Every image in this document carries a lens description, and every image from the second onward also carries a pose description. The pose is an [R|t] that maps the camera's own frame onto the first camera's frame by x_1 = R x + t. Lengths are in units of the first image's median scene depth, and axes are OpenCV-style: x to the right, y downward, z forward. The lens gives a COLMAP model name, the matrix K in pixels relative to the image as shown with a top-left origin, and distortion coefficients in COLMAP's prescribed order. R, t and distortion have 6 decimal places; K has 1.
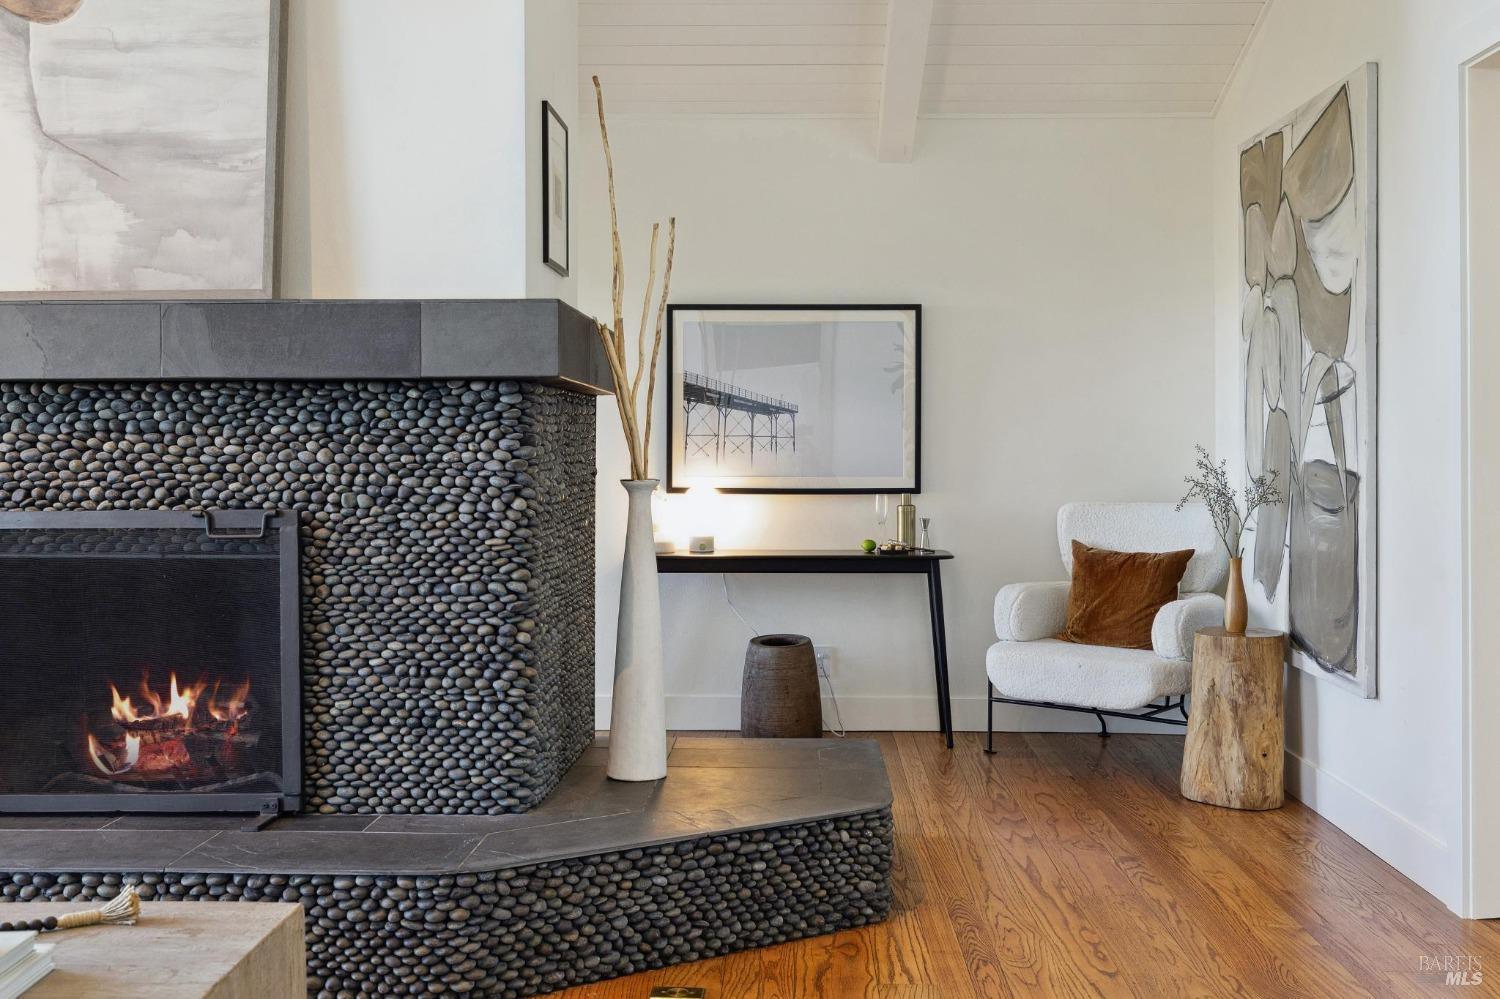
lens RADIAL K [[1501.7, 0, 785.5], [0, 1501.7, 458.2], [0, 0, 1]] dist [-0.001560, 0.000000]
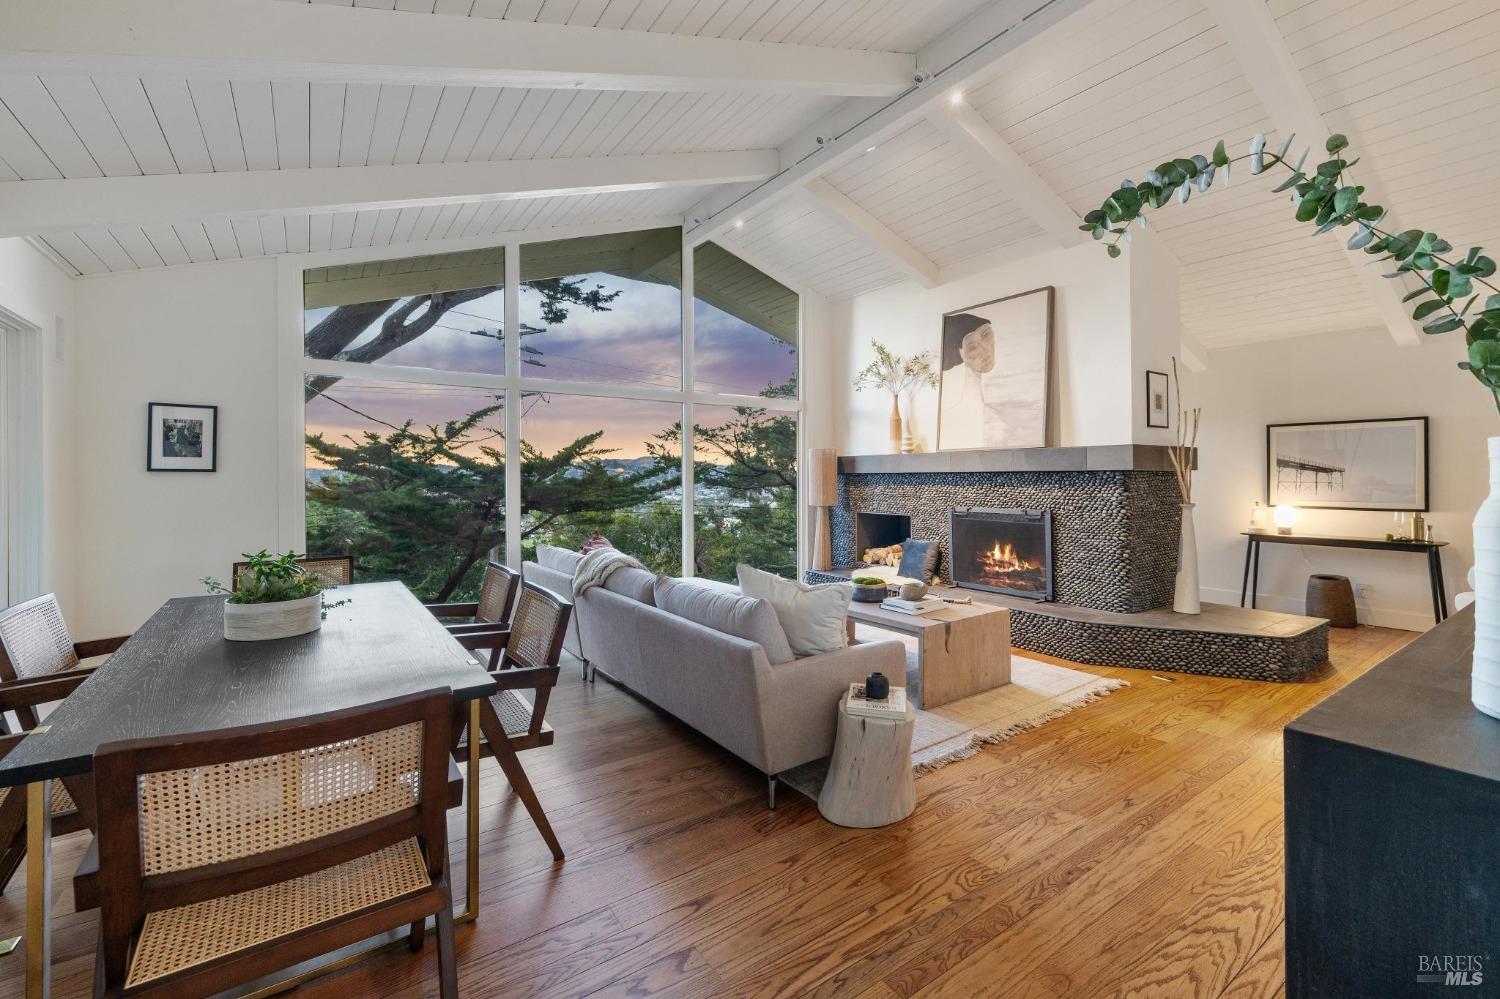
lens RADIAL K [[638.6, 0, 752.9], [0, 638.6, 476.0], [0, 0, 1]] dist [0.006916, -0.000083]
pose [[0.600205, -0.000895, -0.799846, 0.320345], [-0.001106, 0.999997, -0.001949, -0.029782], [0.799846, 0.002054, 0.600202, -0.296992]]
